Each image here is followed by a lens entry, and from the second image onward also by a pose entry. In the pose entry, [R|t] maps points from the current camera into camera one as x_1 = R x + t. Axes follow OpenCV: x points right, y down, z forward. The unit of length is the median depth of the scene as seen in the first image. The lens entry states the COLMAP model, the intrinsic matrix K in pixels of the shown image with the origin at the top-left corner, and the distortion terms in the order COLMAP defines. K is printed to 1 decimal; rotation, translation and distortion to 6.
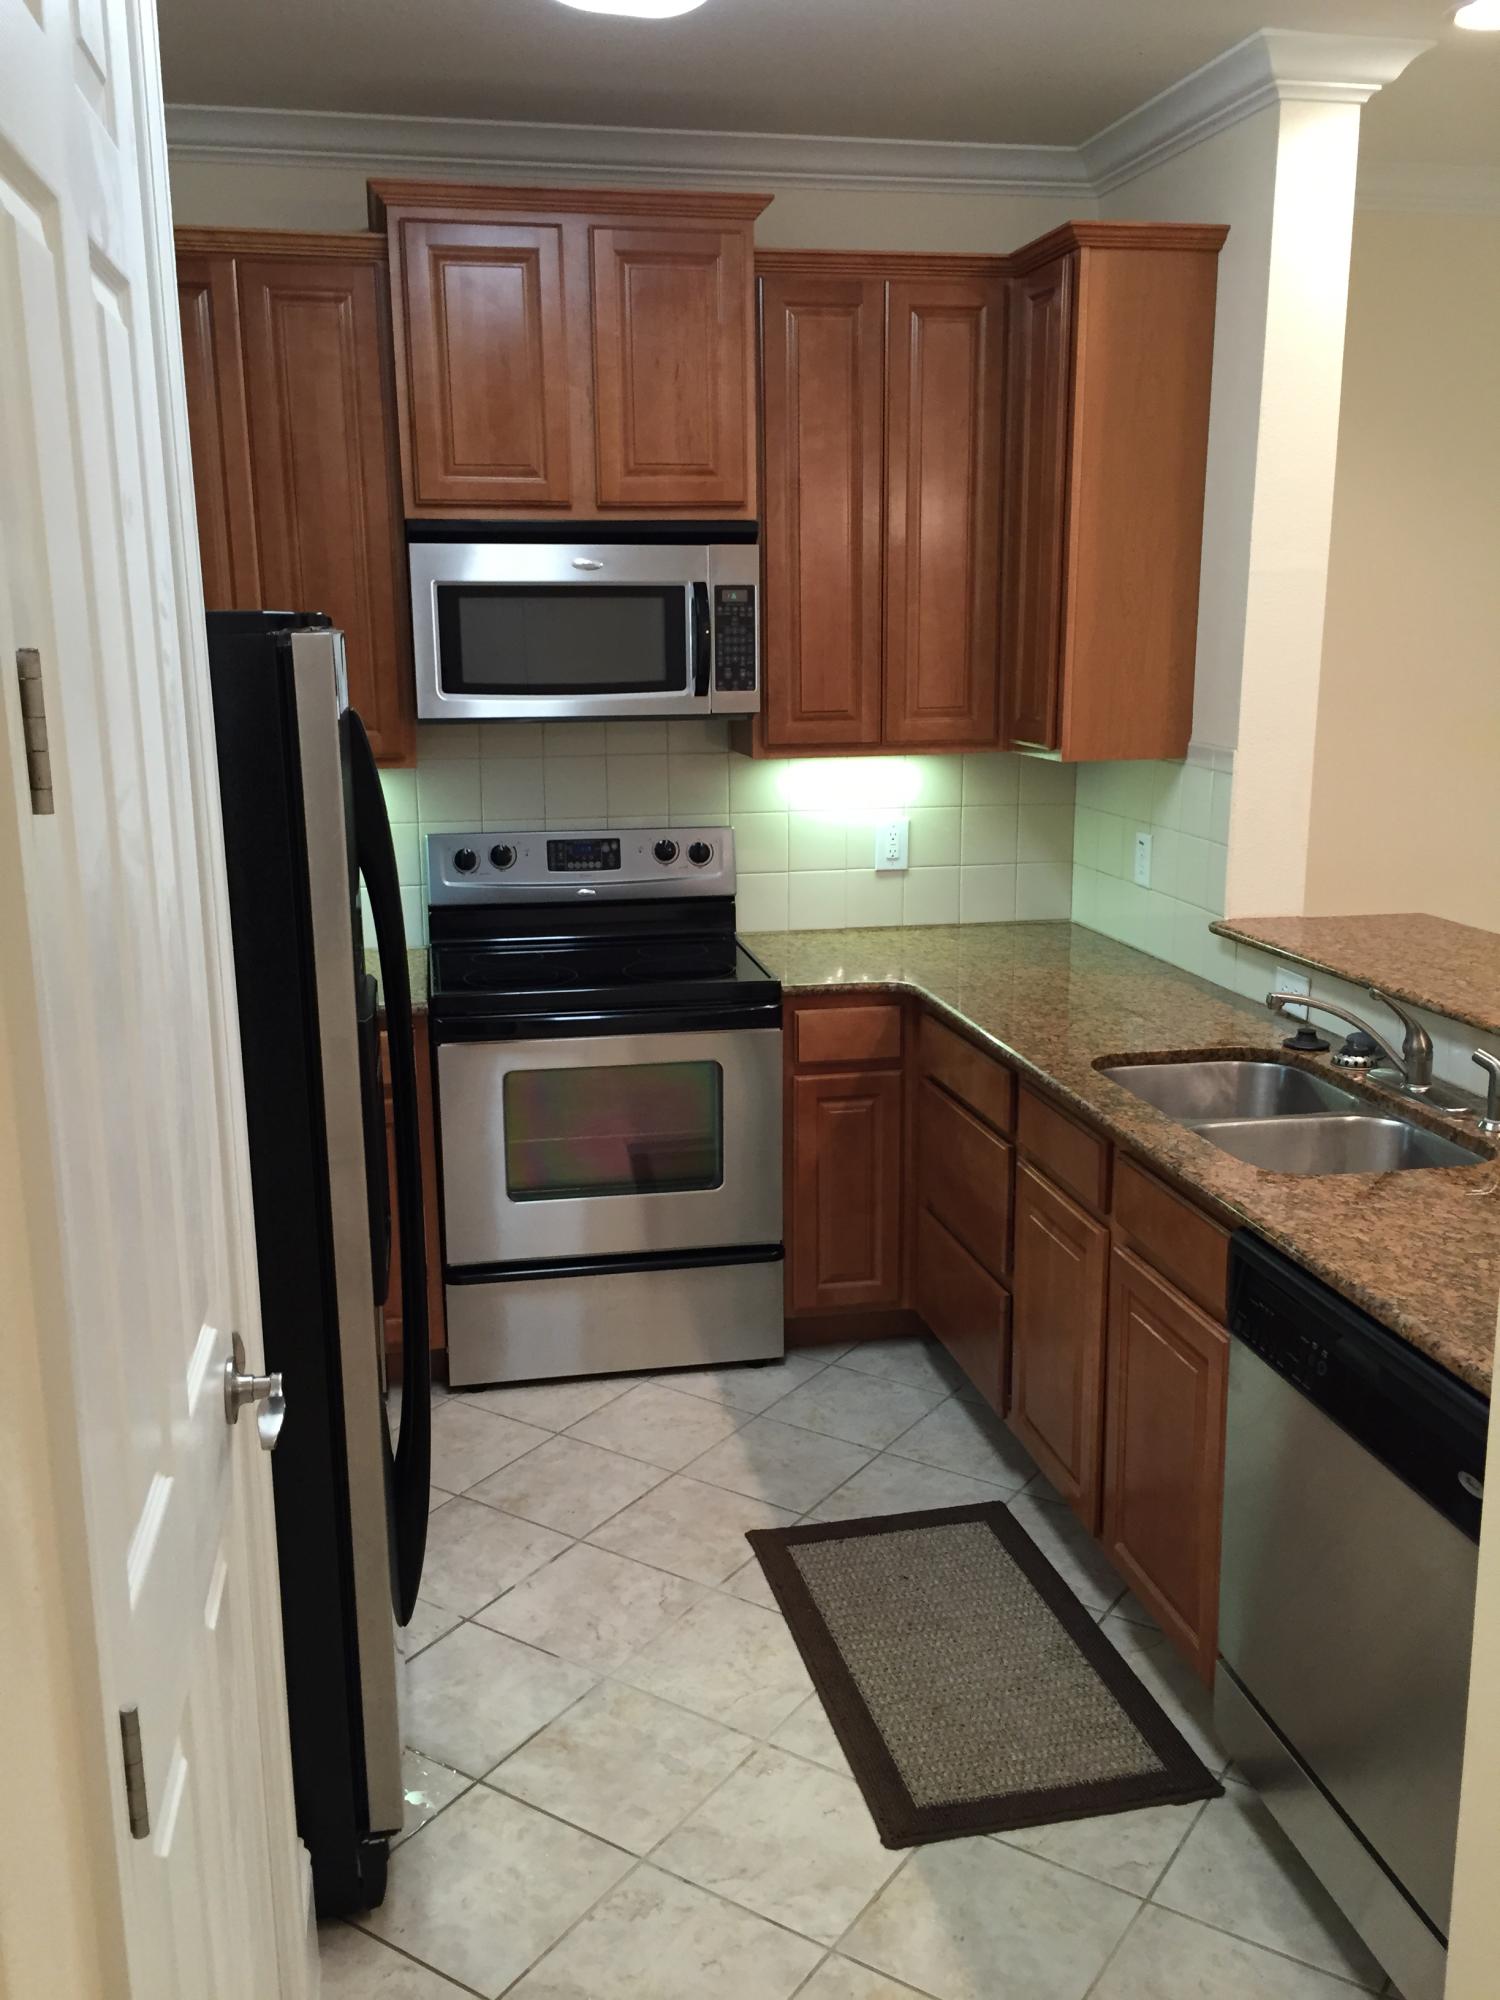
lens RADIAL K [[1722.3, 0, 746.3], [0, 1722.3, 994.8], [0, 0, 1]] dist [-0.003449, 0.004490]
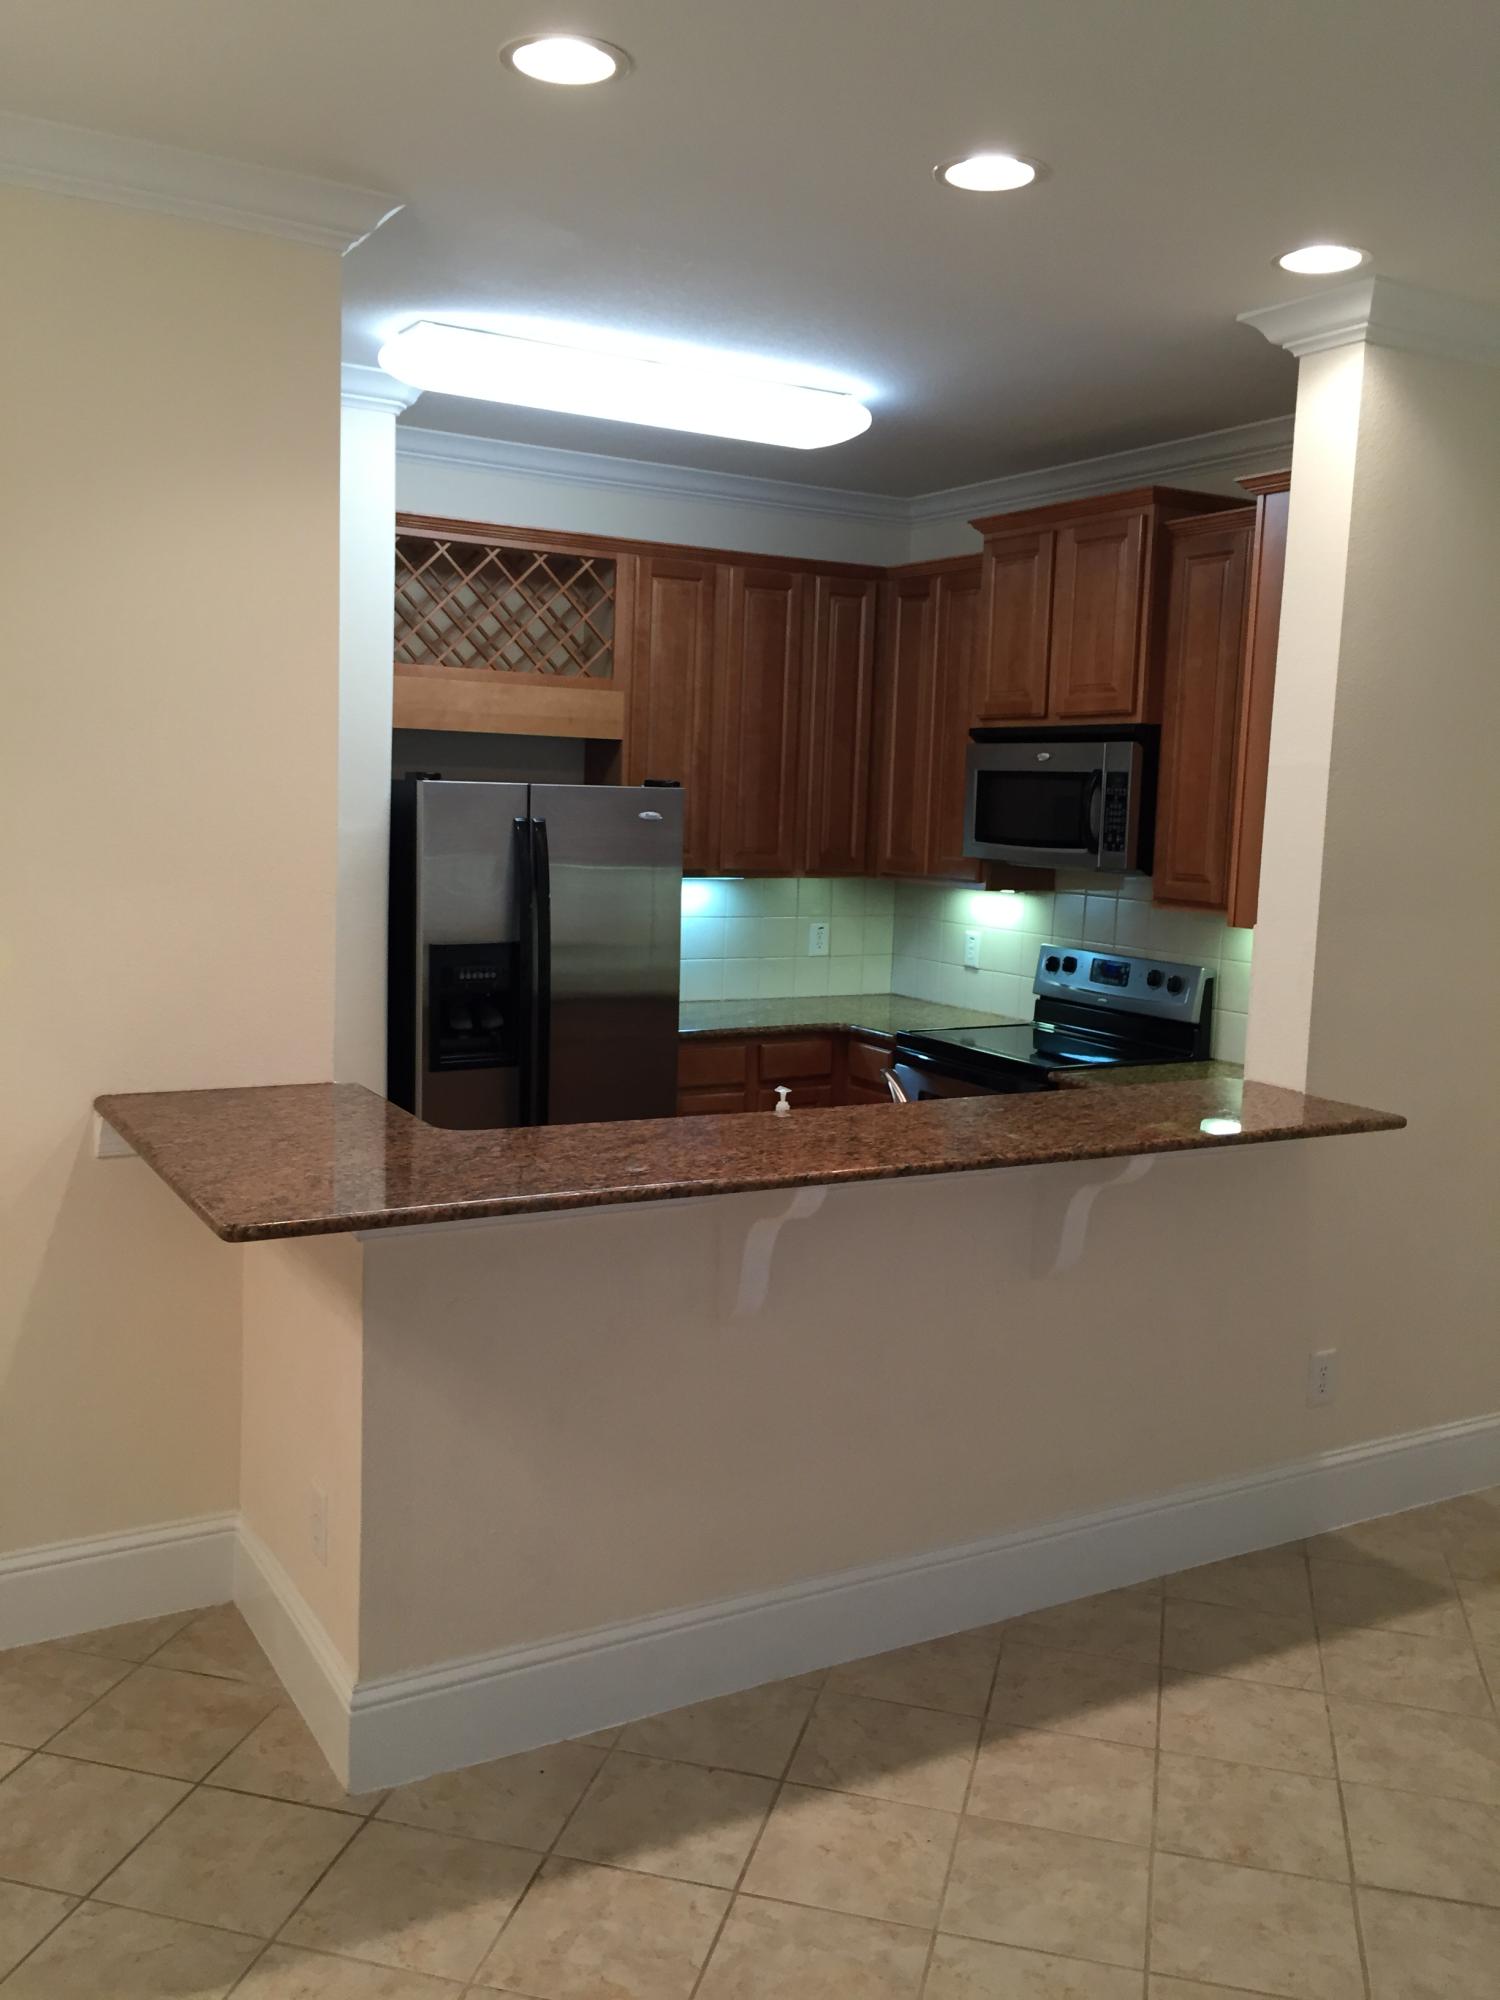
lens RADIAL K [[1722.3, 0, 749.7], [0, 1722.3, 1001.8], [0, 0, 1]] dist [-0.003449, 0.004490]
pose [[0.323535, 0.132473, -0.936897, 1.170248], [-0.248586, 0.967270, 0.050924, -0.063739], [0.912979, 0.216424, 0.345877, 0.320919]]
